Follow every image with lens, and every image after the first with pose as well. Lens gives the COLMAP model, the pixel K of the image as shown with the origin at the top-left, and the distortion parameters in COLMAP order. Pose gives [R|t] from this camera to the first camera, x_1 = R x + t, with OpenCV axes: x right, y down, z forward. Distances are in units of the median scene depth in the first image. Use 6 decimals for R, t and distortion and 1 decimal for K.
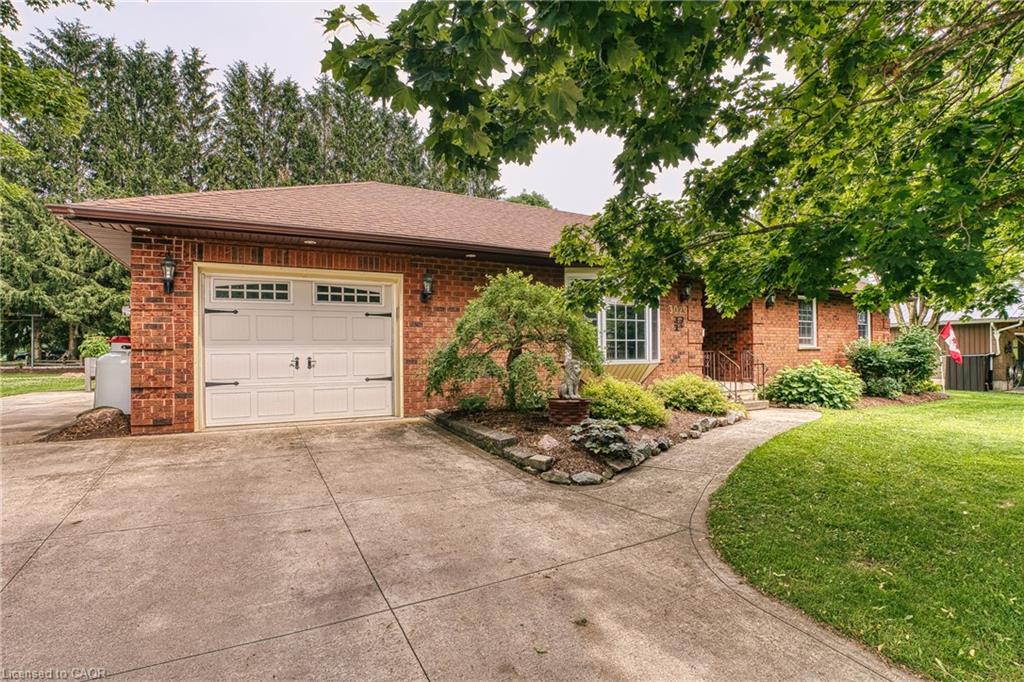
lens RADIAL K [[500.6, 0, 516.5], [0, 500.6, 346.5], [0, 0, 1]] dist [-0.096091, 0.024541]
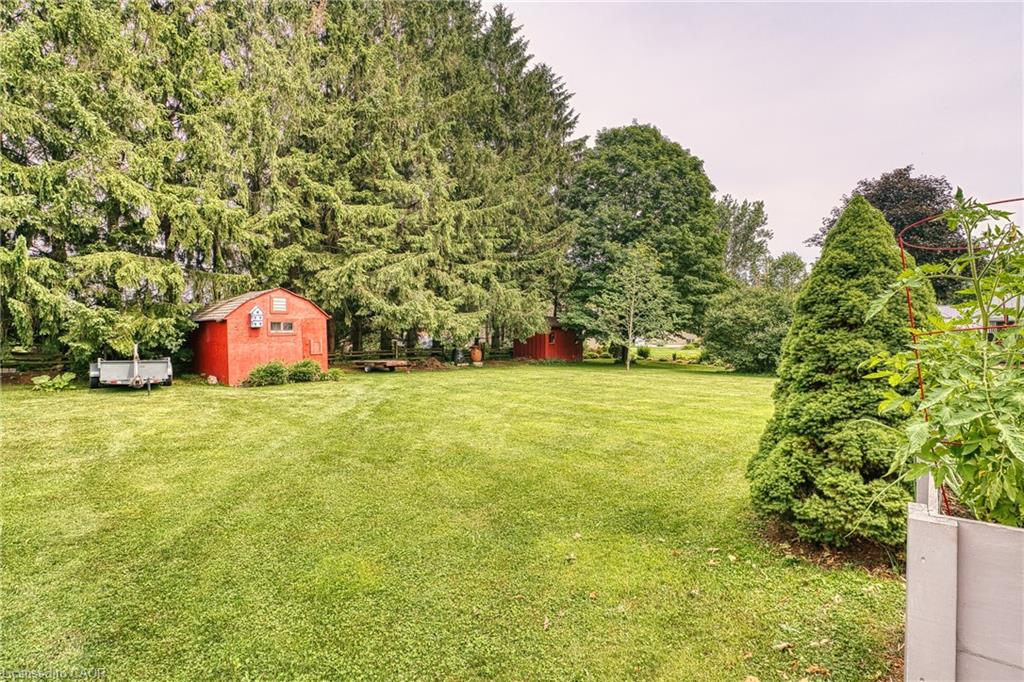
lens RADIAL K [[500.6, 0, 516.8], [0, 500.6, 338.1], [0, 0, 1]] dist [-0.096091, 0.024541]
pose [[0.956421, 0.003956, 0.291964, -0.537625], [-0.009251, 0.999817, 0.016756, -0.002127], [-0.291844, -0.018727, 0.956283, 0.519920]]
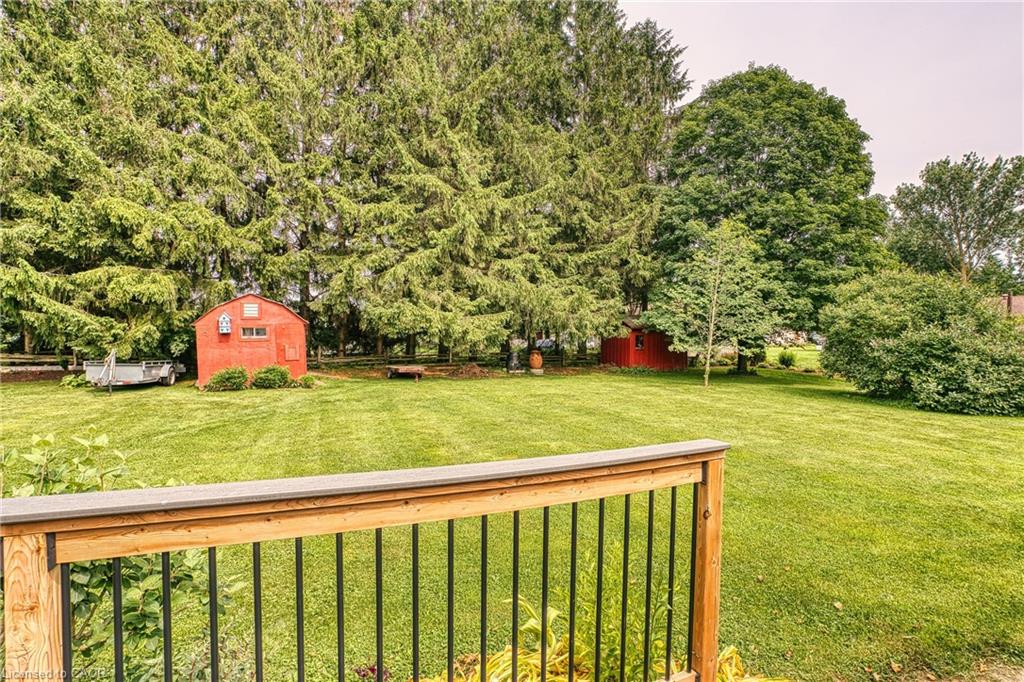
lens RADIAL K [[500.6, 0, 511.9], [0, 500.6, 343.0], [0, 0, 1]] dist [-0.096091, 0.024541]
pose [[0.992739, 0.010623, -0.119817, -0.283015], [-0.006672, 0.999422, 0.033327, -0.011141], [0.120102, -0.032286, 0.992236, 0.605831]]
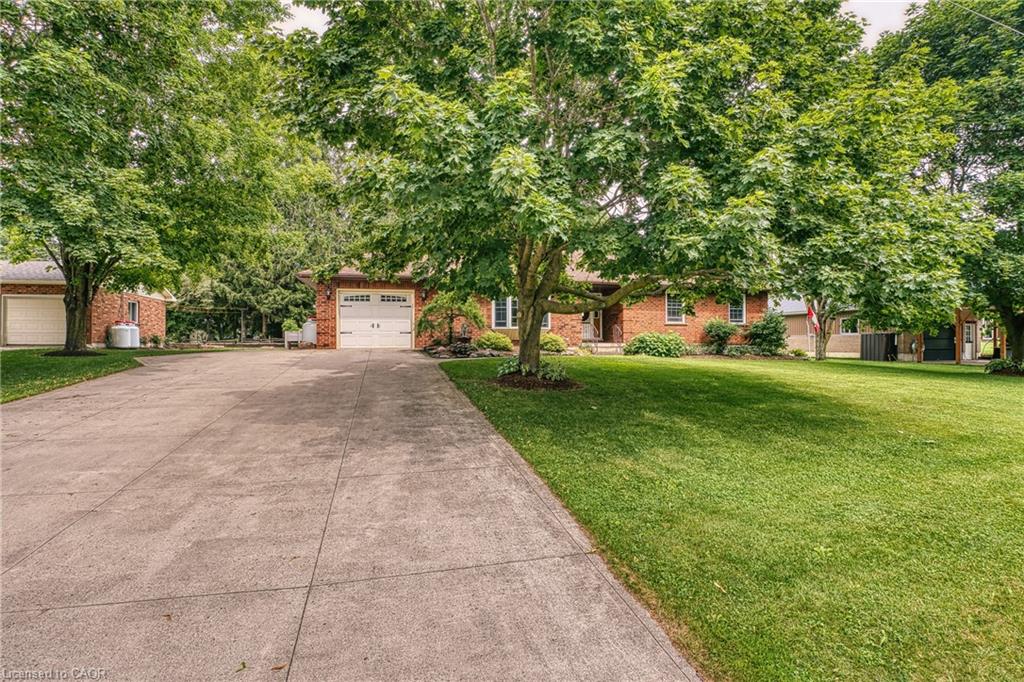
lens RADIAL K [[500.6, 0, 509.6], [0, 500.6, 340.5], [0, 0, 1]] dist [-0.096091, 0.024541]
pose [[0.965309, 0.005555, -0.261053, 0.232589], [-0.003863, 0.999968, 0.006998, 0.022654], [0.261083, -0.005747, 0.965299, -0.334896]]
